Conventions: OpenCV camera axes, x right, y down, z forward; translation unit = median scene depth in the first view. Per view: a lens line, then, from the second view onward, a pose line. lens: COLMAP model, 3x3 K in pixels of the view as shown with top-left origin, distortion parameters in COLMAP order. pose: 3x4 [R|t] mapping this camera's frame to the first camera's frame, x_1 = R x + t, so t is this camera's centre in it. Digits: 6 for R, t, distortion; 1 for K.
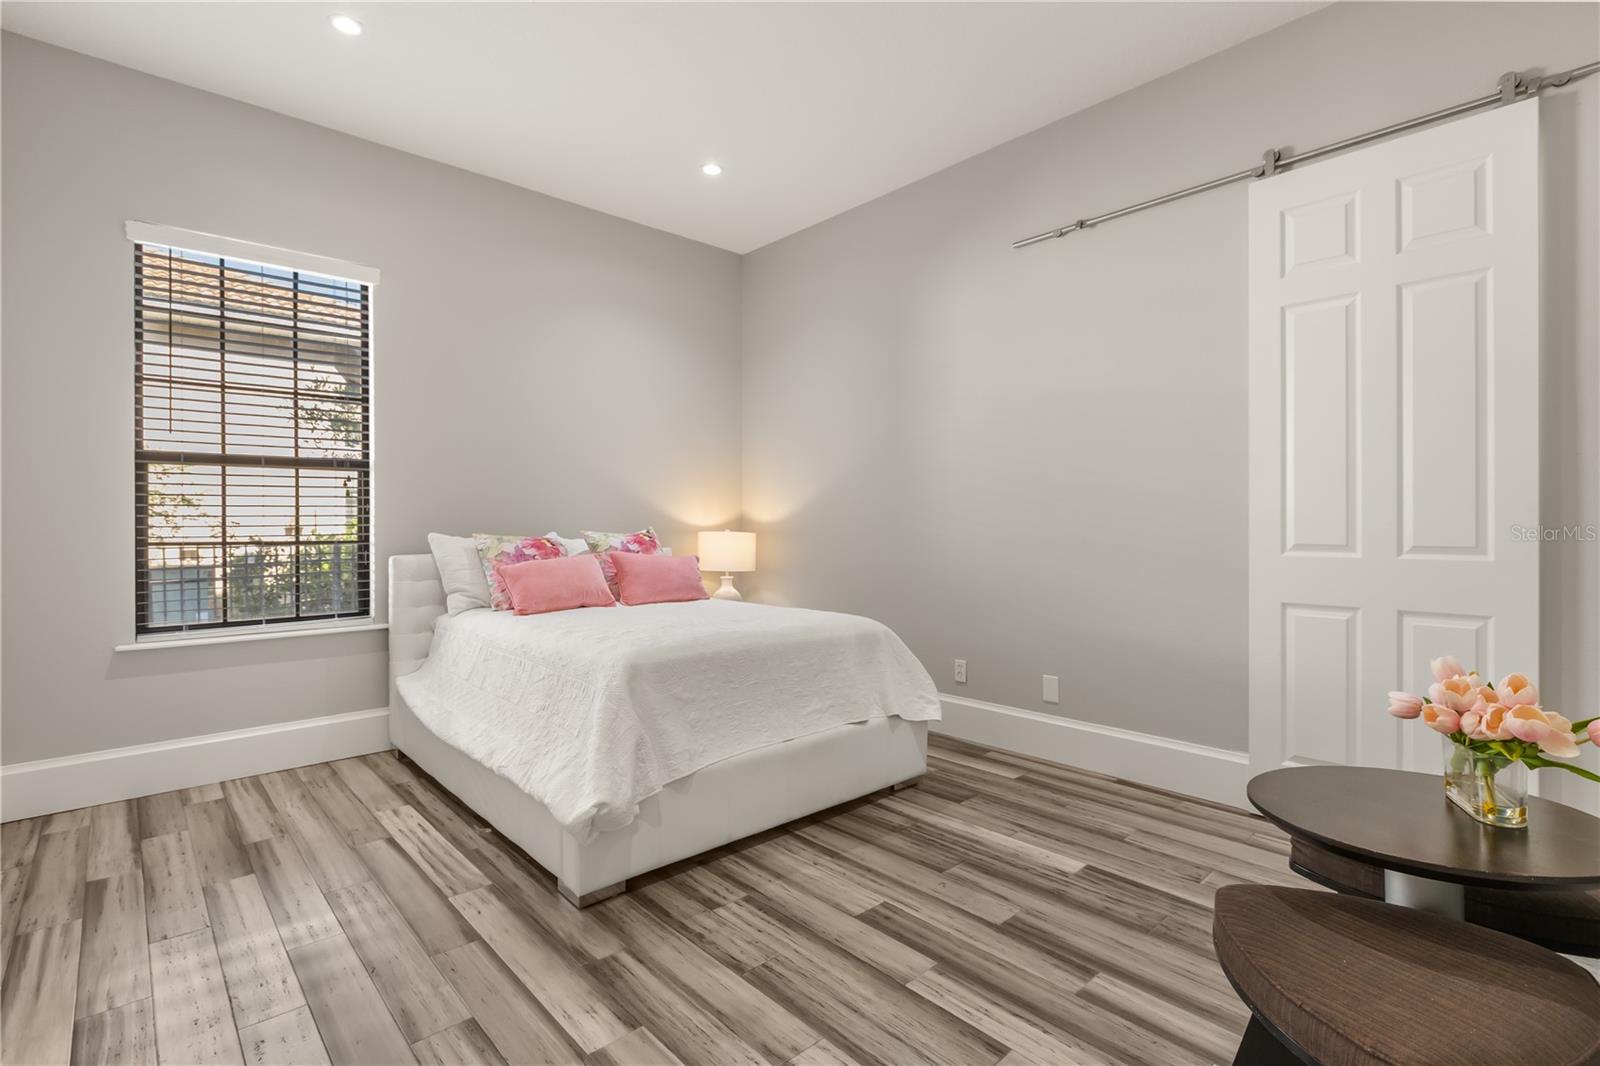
lens RADIAL K [[738.9, 0, 800.3], [0, 738.9, 521.5], [0, 0, 1]] dist [-0.002180, 0.000951]
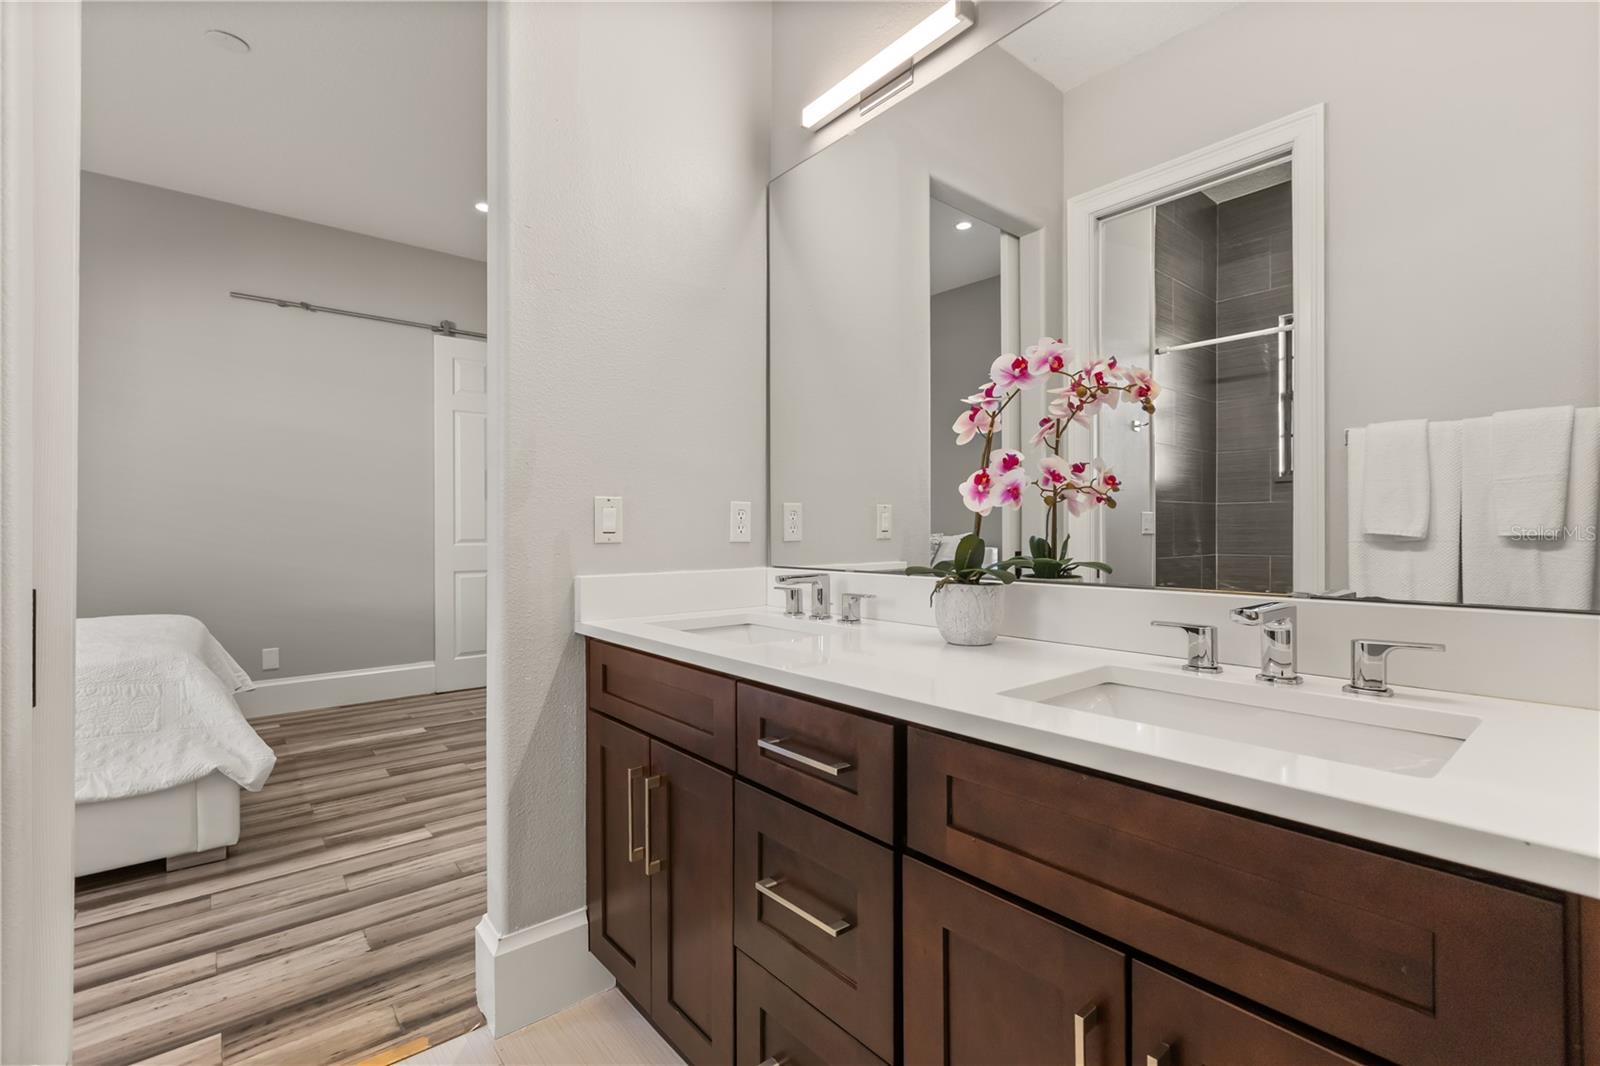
lens RADIAL K [[716.7, 0, 804.1], [0, 716.7, 530.5], [0, 0, 1]] dist [-0.000788, 0.001799]
pose [[0.049566, 0.004120, 0.998762, -1.372272], [0.000405, 0.999991, -0.004146, 0.019219], [-0.998771, 0.000610, 0.049564, 0.047372]]
